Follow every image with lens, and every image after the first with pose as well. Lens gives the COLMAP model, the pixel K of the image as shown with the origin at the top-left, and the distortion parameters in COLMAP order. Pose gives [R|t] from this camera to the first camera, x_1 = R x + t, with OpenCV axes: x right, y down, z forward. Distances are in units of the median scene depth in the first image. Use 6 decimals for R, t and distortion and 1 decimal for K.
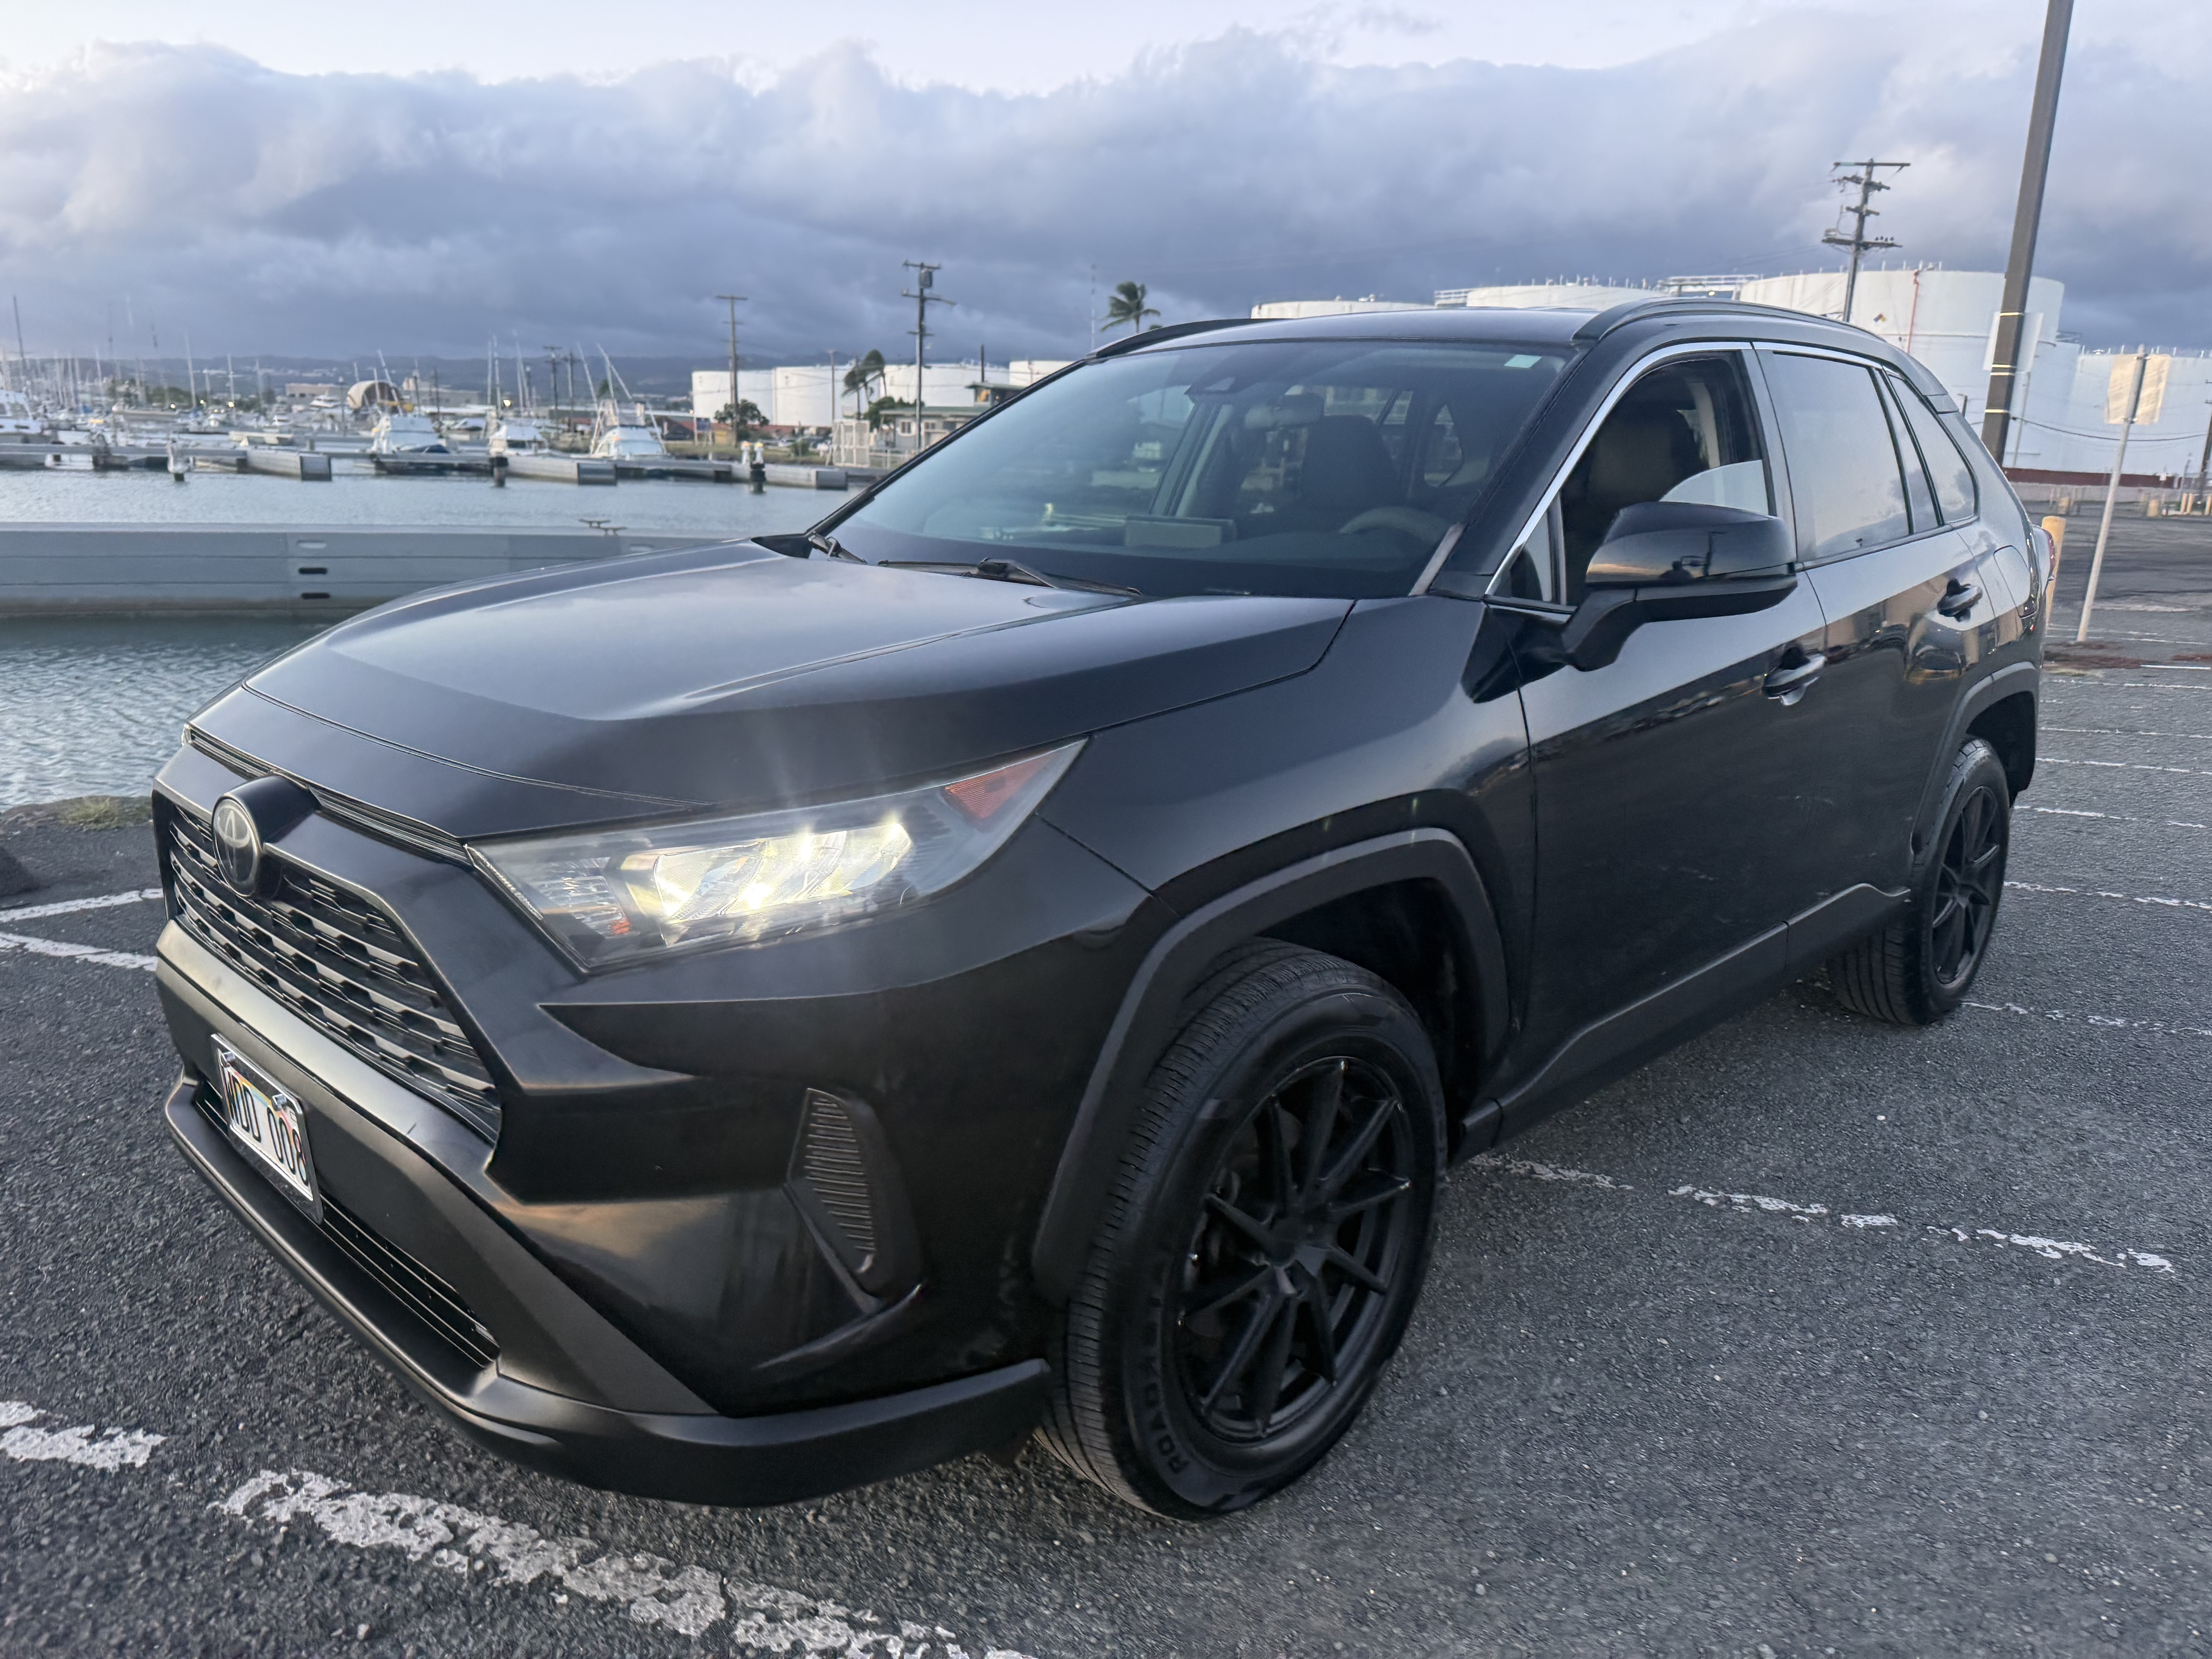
lens RADIAL K [[1507.1, 0, 1058.0], [0, 1507.1, 814.5], [0, 0, 1]] dist [0.024320, -0.033566]
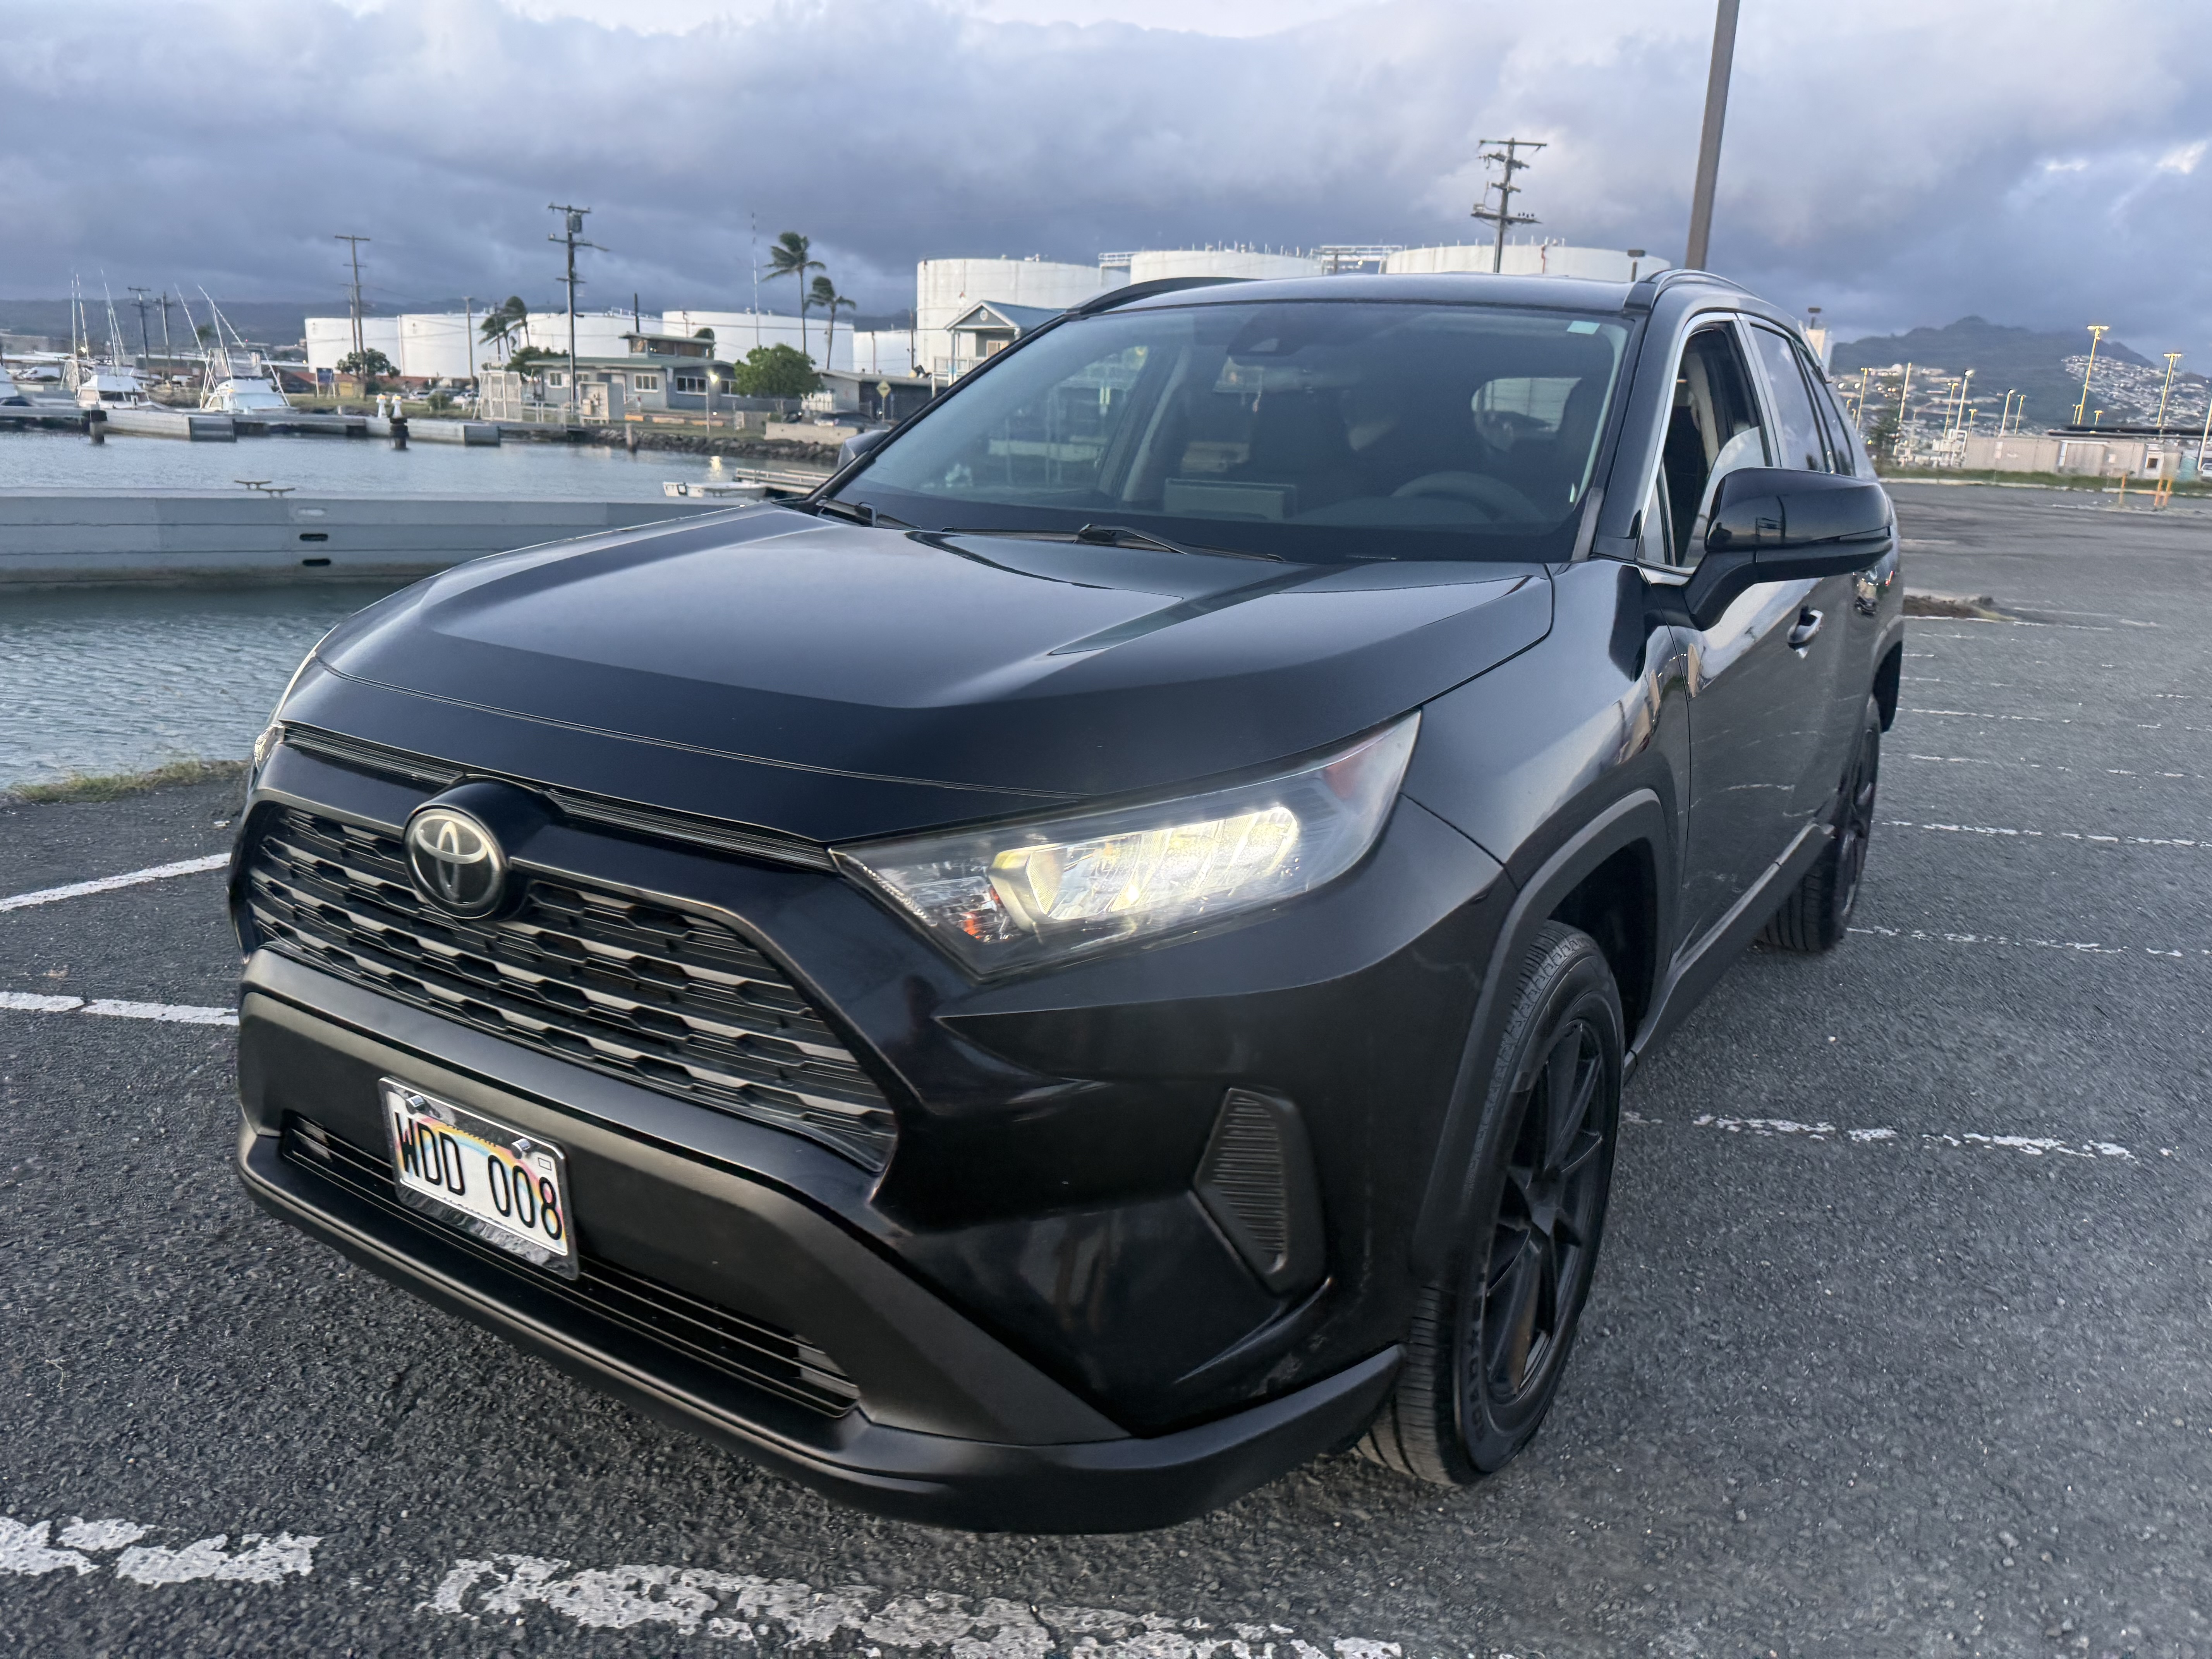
lens RADIAL K [[1519.4, 0, 1106.0], [0, 1519.4, 829.5], [0, 0, 1]] dist [0.025454, -0.036035]
pose [[0.980781, -0.042713, 0.190379, -0.316598], [0.036438, 0.998675, 0.036344, -0.014817], [-0.191679, -0.028709, 0.981038, 0.061141]]
